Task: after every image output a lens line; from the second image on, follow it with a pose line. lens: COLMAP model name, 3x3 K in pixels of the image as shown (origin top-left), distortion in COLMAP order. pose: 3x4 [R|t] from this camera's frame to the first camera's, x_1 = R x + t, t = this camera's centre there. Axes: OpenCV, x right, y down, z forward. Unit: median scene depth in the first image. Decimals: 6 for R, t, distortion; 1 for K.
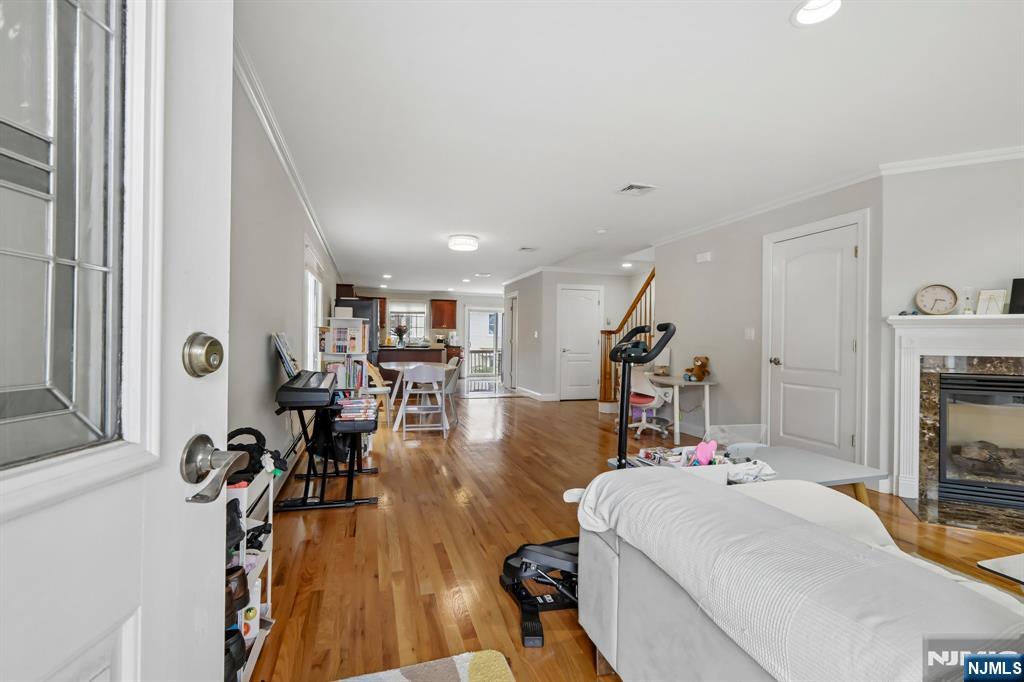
lens RADIAL K [[466.2, 0, 514.4], [0, 466.2, 331.9], [0, 0, 1]] dist [0.001038, 0.000715]
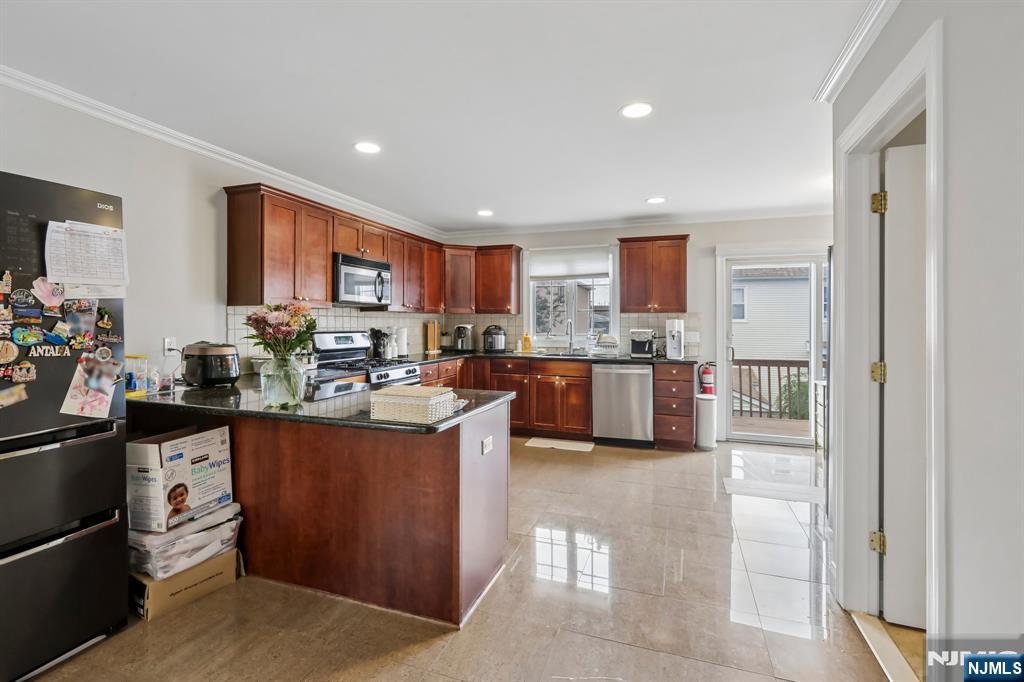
lens RADIAL K [[485.4, 0, 508.1], [0, 485.4, 320.7], [0, 0, 1]] dist [0.000030, 0.001289]
pose [[0.796344, -0.012083, -0.604724, -0.022793], [0.017397, 0.999844, 0.002931, -0.013763], [0.604594, -0.012854, 0.796430, 2.391054]]
